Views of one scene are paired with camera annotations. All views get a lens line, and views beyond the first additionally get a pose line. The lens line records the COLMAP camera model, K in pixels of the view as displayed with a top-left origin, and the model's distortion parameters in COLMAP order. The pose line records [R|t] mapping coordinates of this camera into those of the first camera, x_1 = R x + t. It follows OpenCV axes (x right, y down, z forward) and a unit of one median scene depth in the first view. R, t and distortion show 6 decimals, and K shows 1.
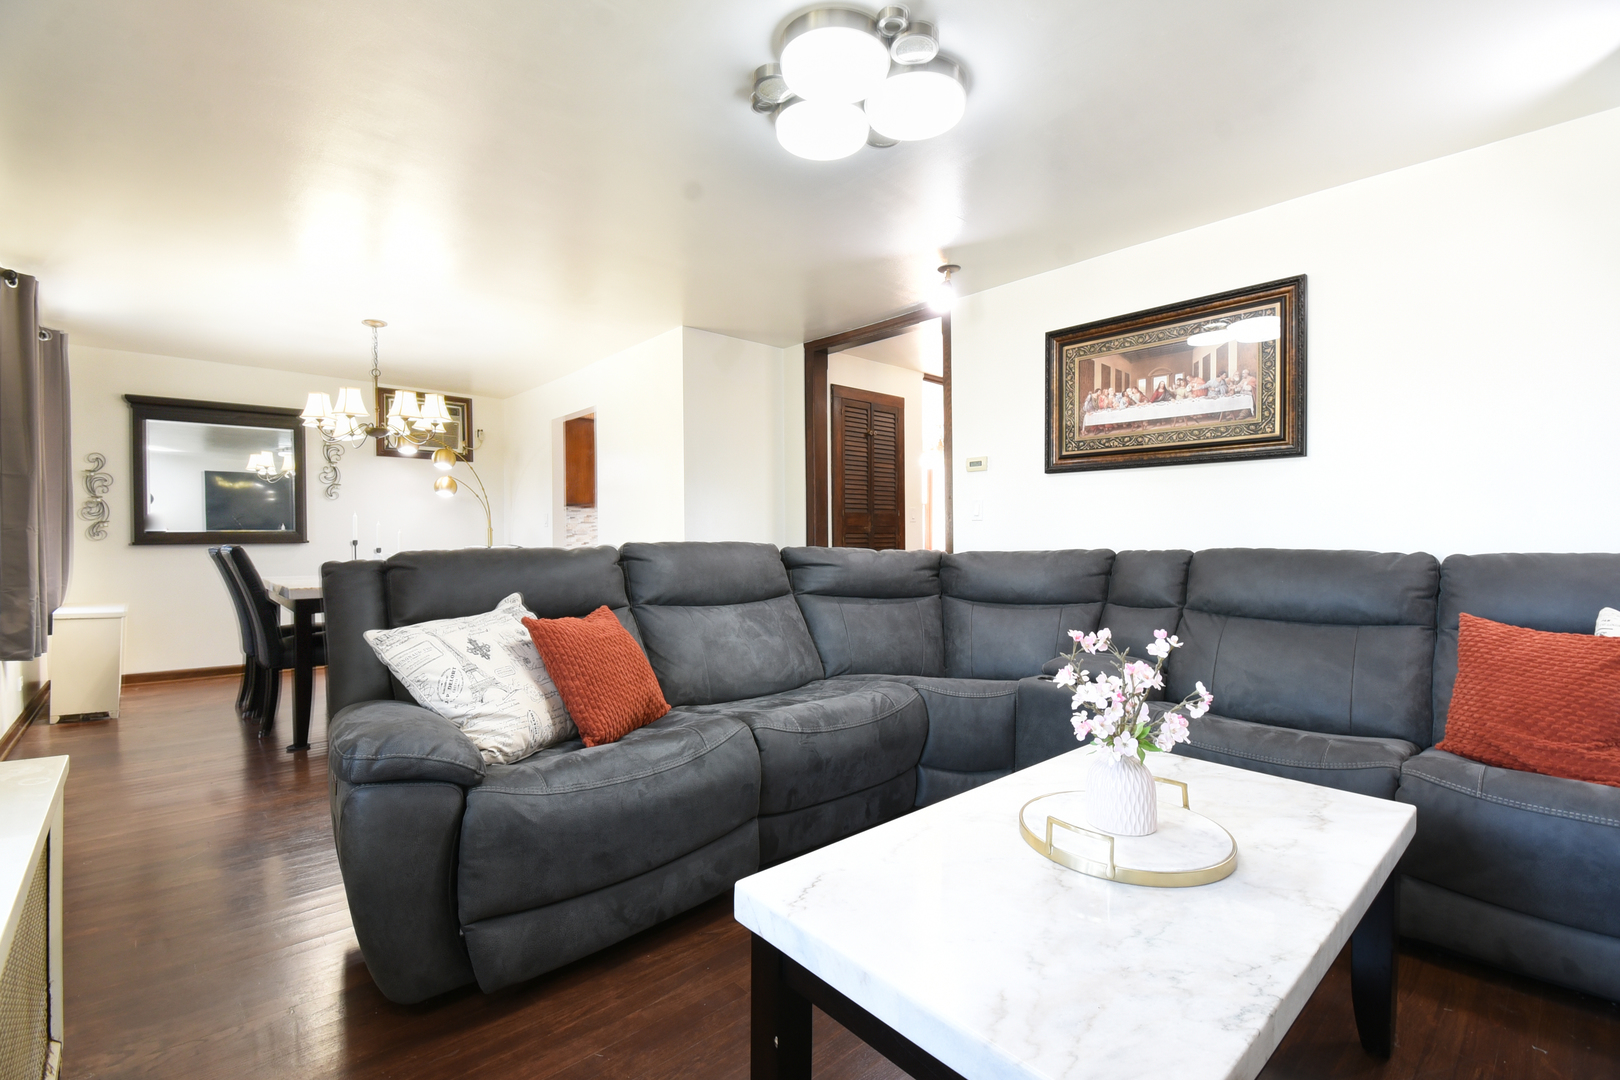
lens RADIAL K [[708.9, 0, 811.7], [0, 708.9, 544.9], [0, 0, 1]] dist [0.016636, -0.026258]
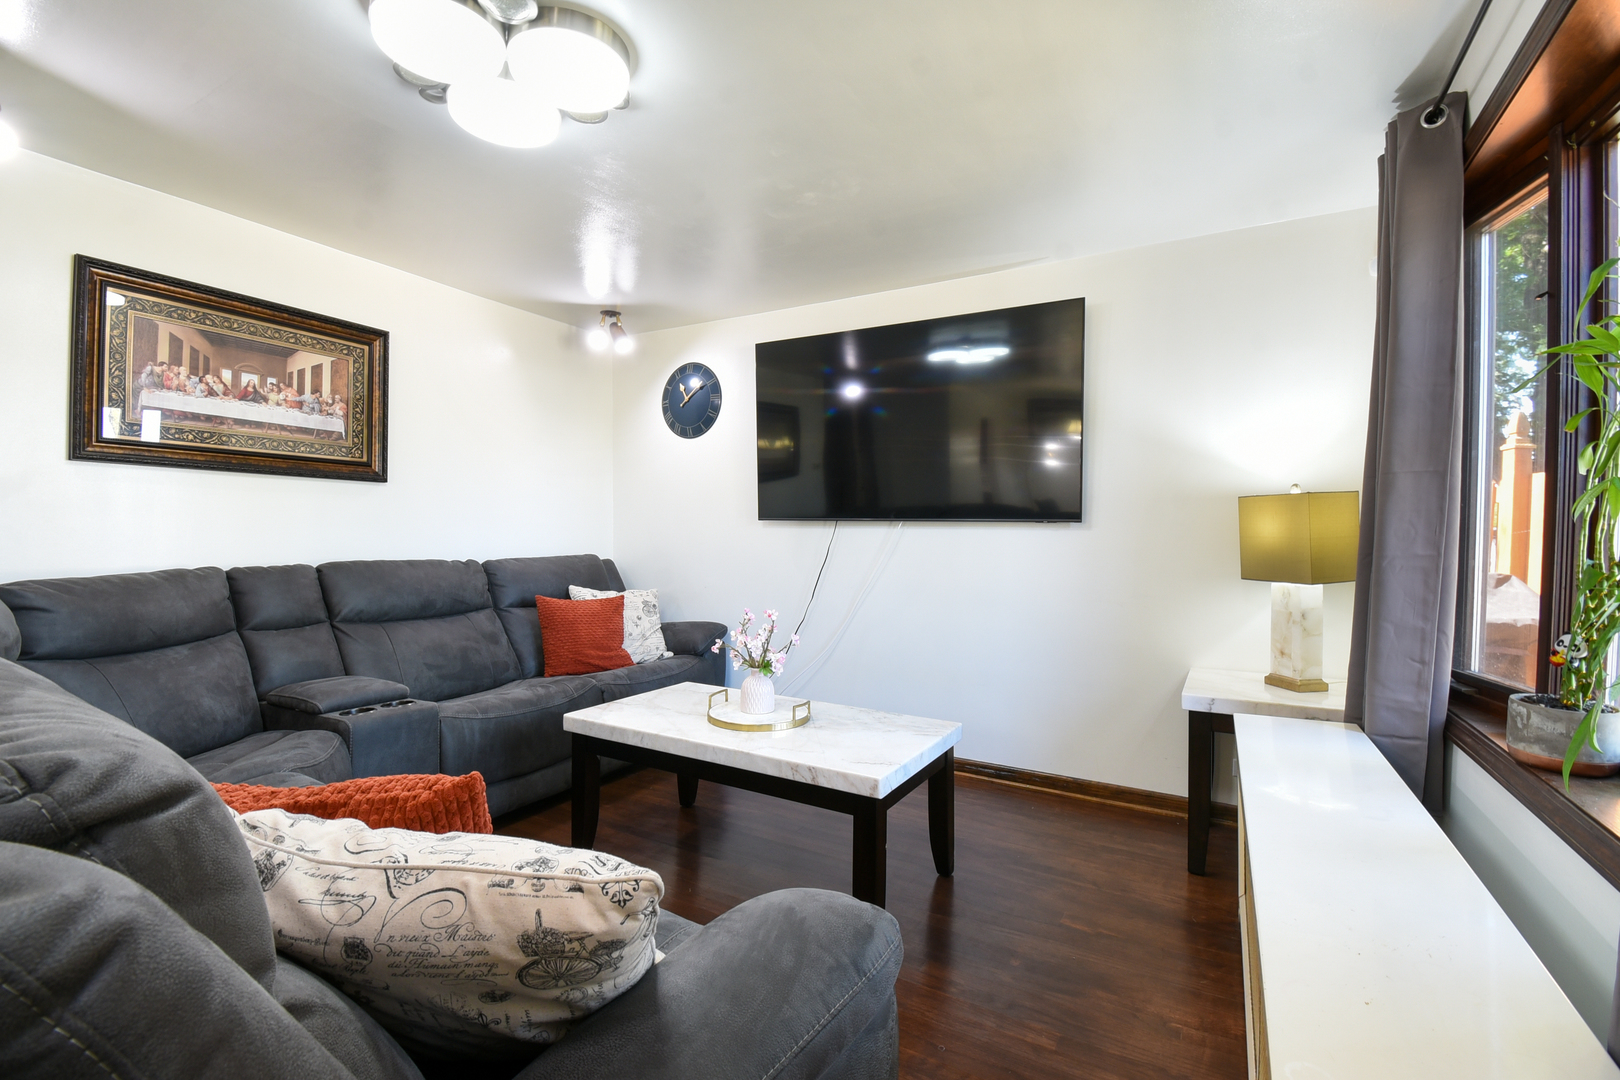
lens RADIAL K [[718.6, 0, 805.3], [0, 718.6, 540.7], [0, 0, 1]] dist [0.014003, -0.021325]
pose [[-0.311011, -0.014160, 0.950301, -0.608744], [-0.004084, 0.999900, 0.013562, -0.040464], [-0.950398, 0.000337, -0.311037, 0.621335]]
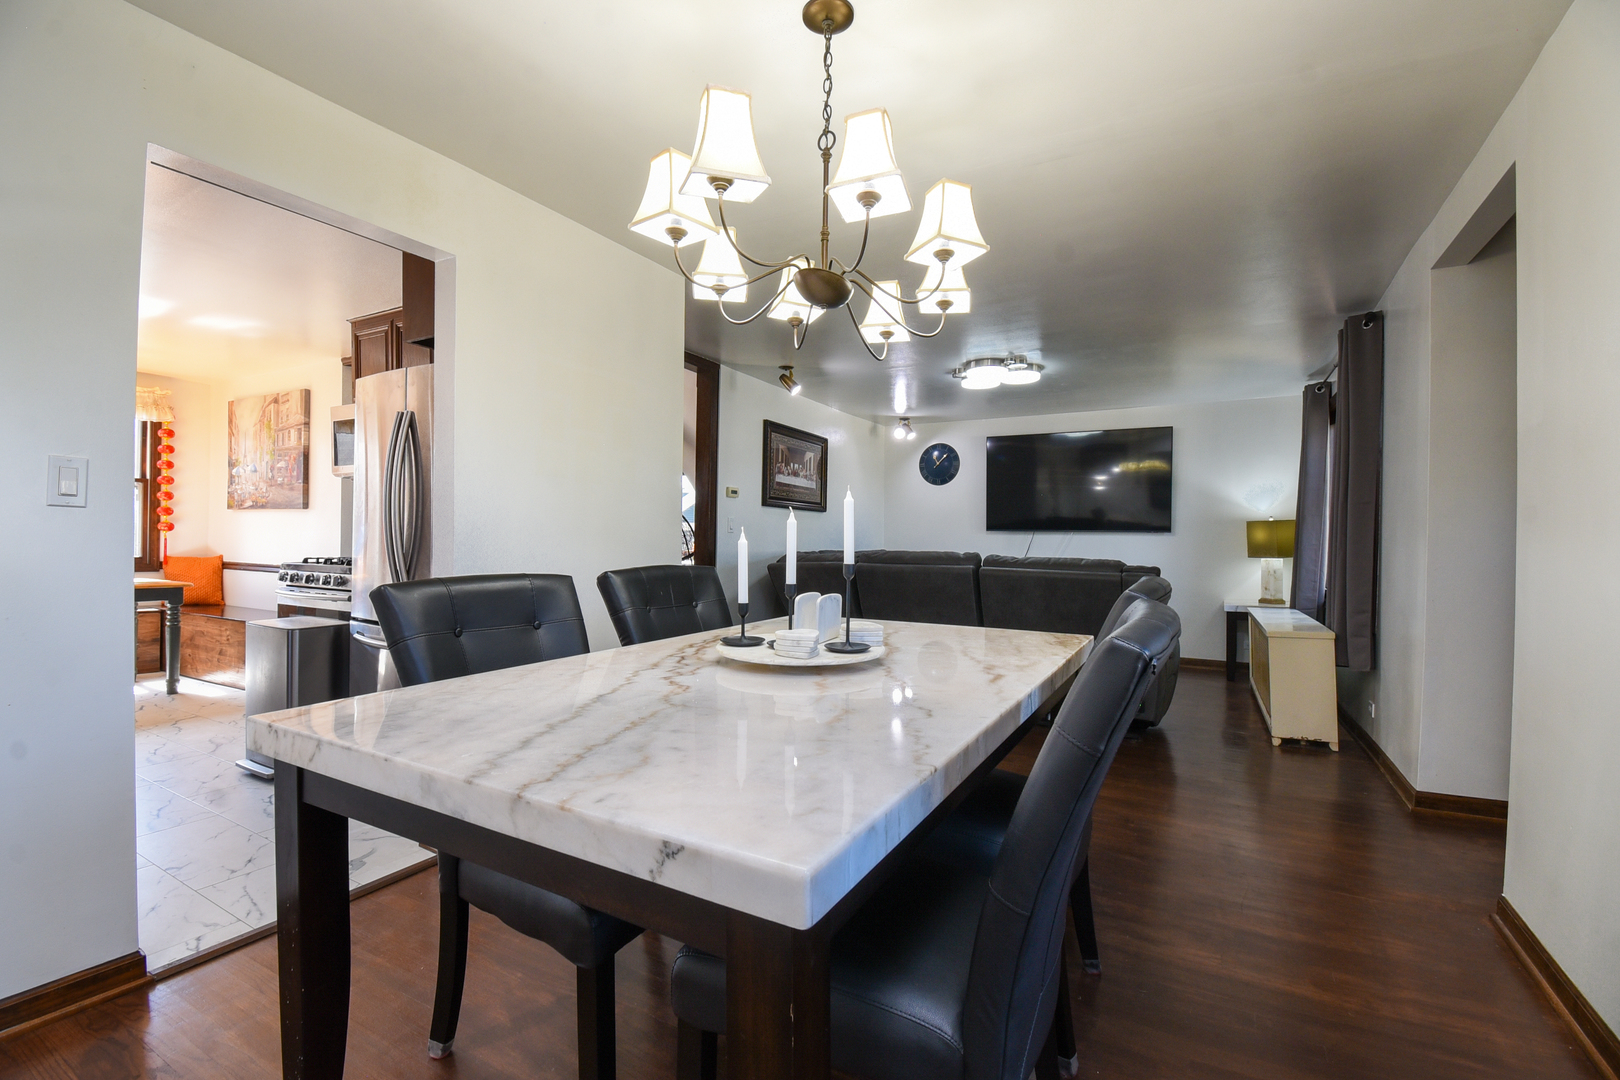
lens RADIAL K [[718.6, 0, 805.3], [0, 718.6, 540.7], [0, 0, 1]] dist [0.014003, -0.021325]
pose [[-0.318507, -0.002034, 0.947918, -1.435752], [-0.006101, 0.999981, 0.000096, -0.023906], [-0.947901, -0.005752, -0.318513, 1.635242]]
